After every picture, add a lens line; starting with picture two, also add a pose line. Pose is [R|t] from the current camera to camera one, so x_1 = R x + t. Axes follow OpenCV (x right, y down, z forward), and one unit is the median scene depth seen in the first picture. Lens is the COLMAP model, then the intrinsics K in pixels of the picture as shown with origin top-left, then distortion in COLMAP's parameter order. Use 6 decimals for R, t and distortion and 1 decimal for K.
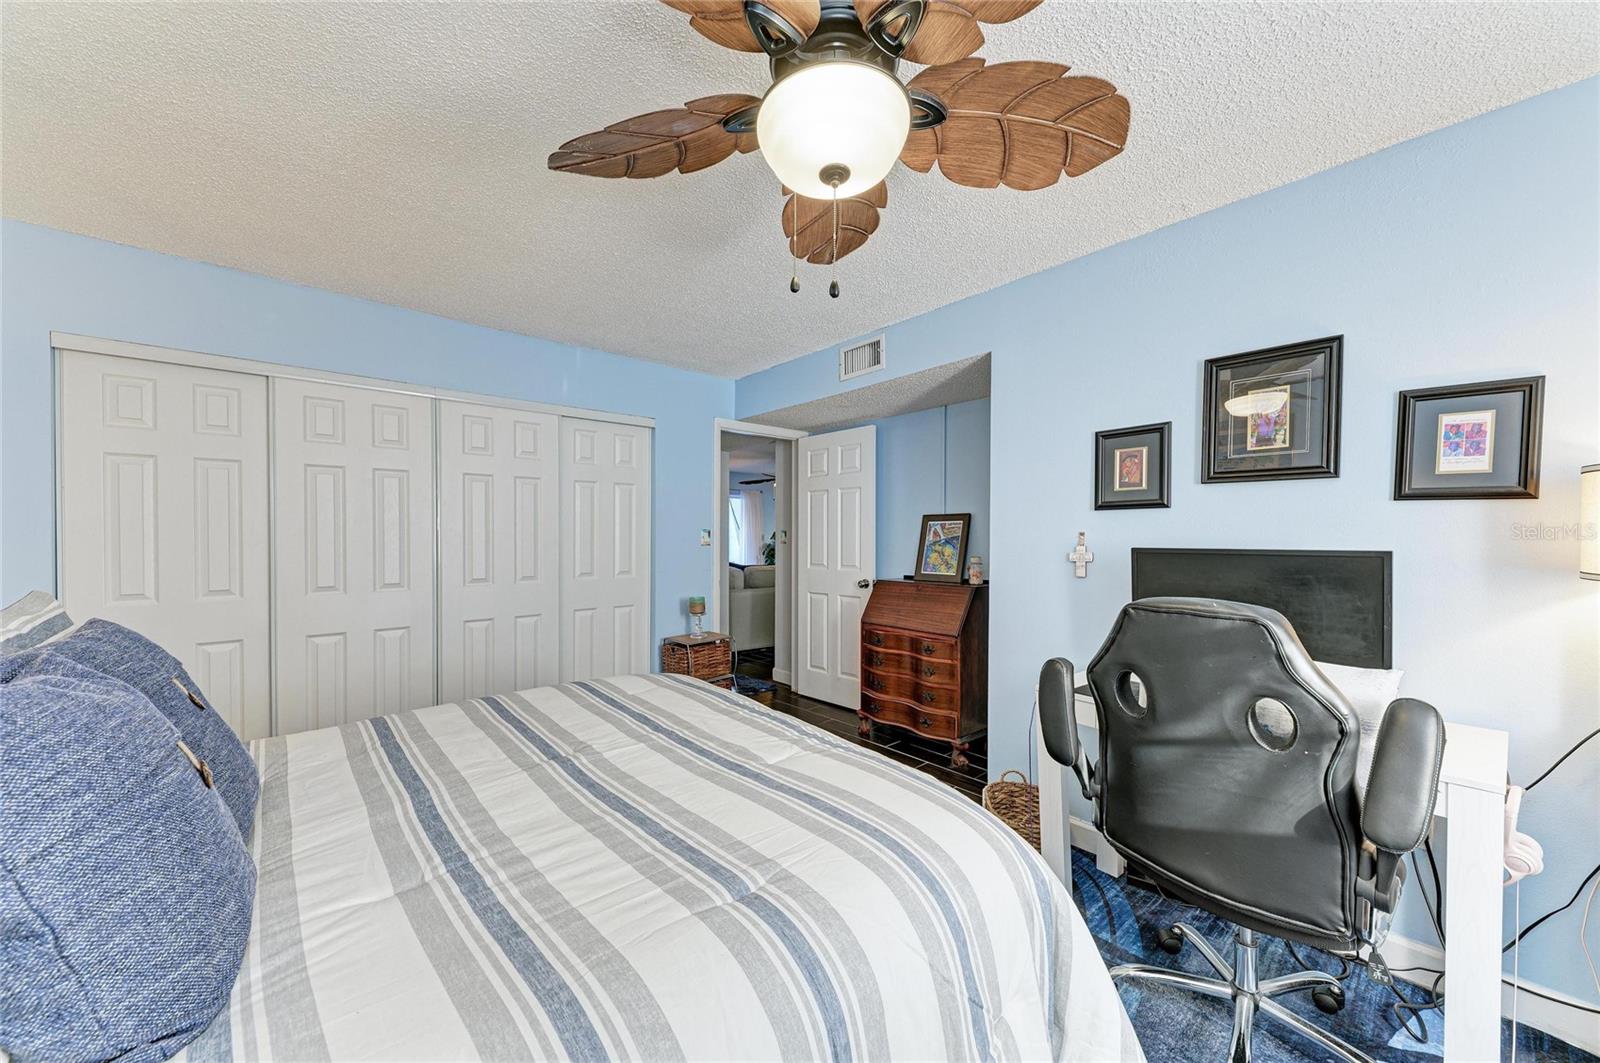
lens RADIAL K [[585.5, 0, 804.0], [0, 585.5, 543.4], [0, 0, 1]] dist [-0.000434, -0.000045]
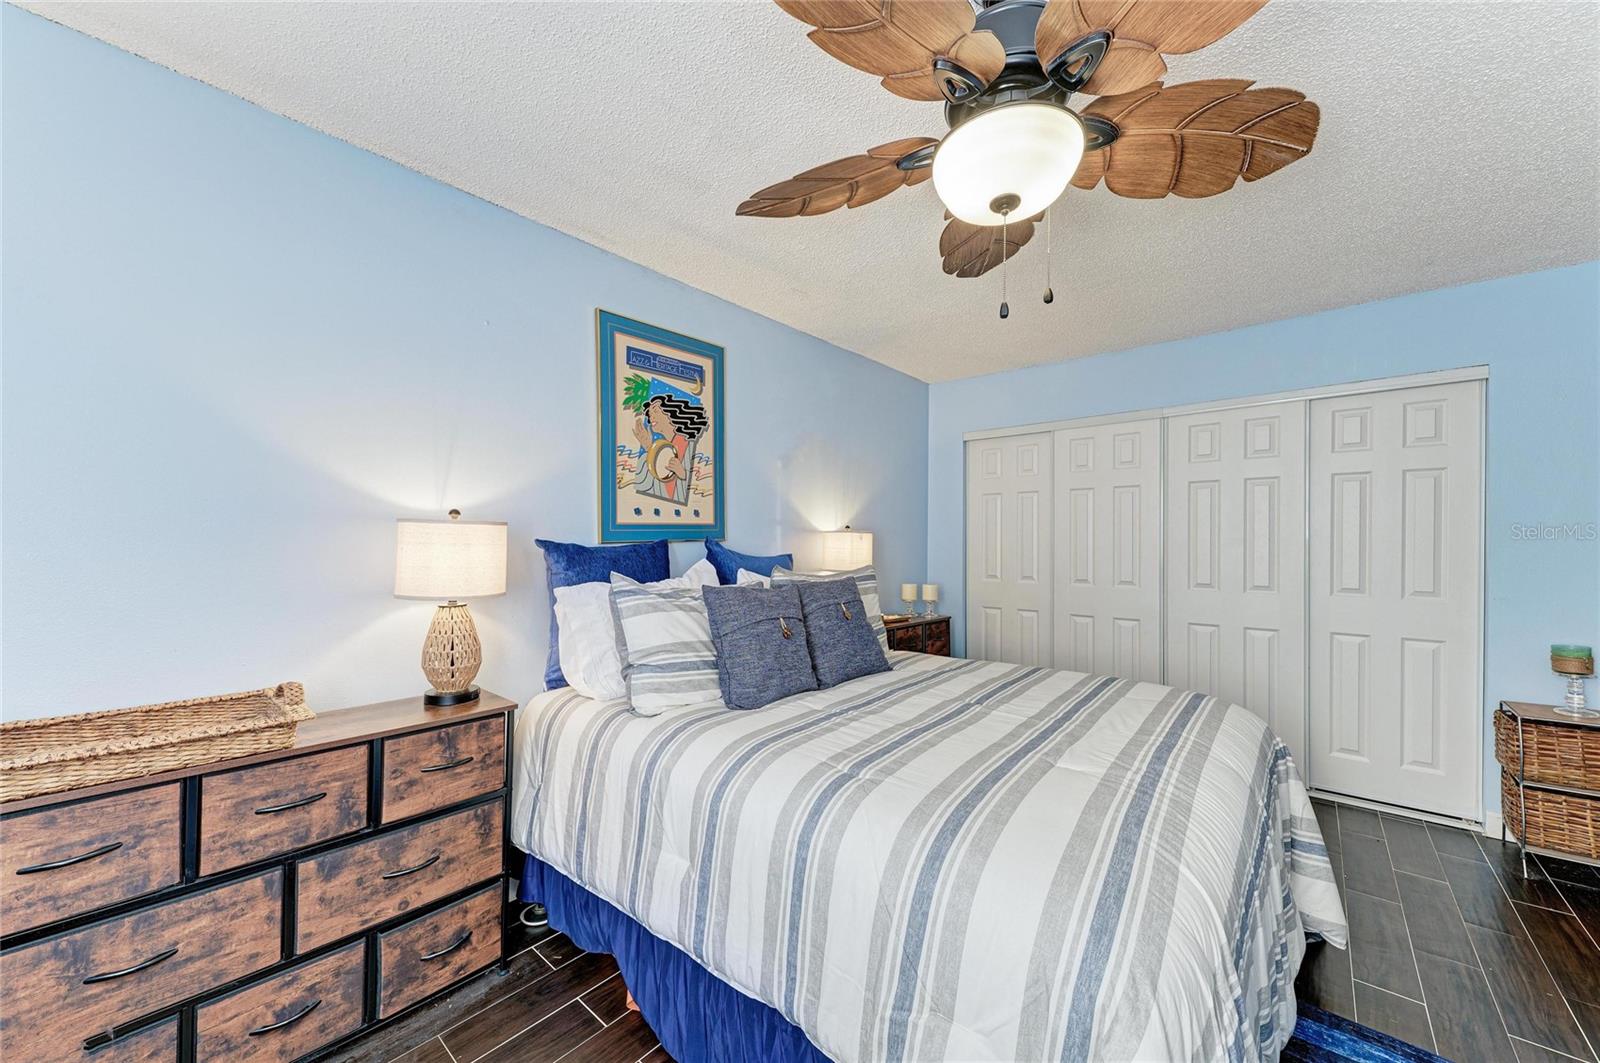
lens RADIAL K [[585.5, 0, 793.5], [0, 585.5, 542.8], [0, 0, 1]] dist [-0.000434, -0.000045]
pose [[0.103843, 0.002252, -0.994591, 0.943859], [-0.017413, 0.999848, 0.000446, 0.001213], [0.994441, 0.017273, 0.103866, 0.463579]]
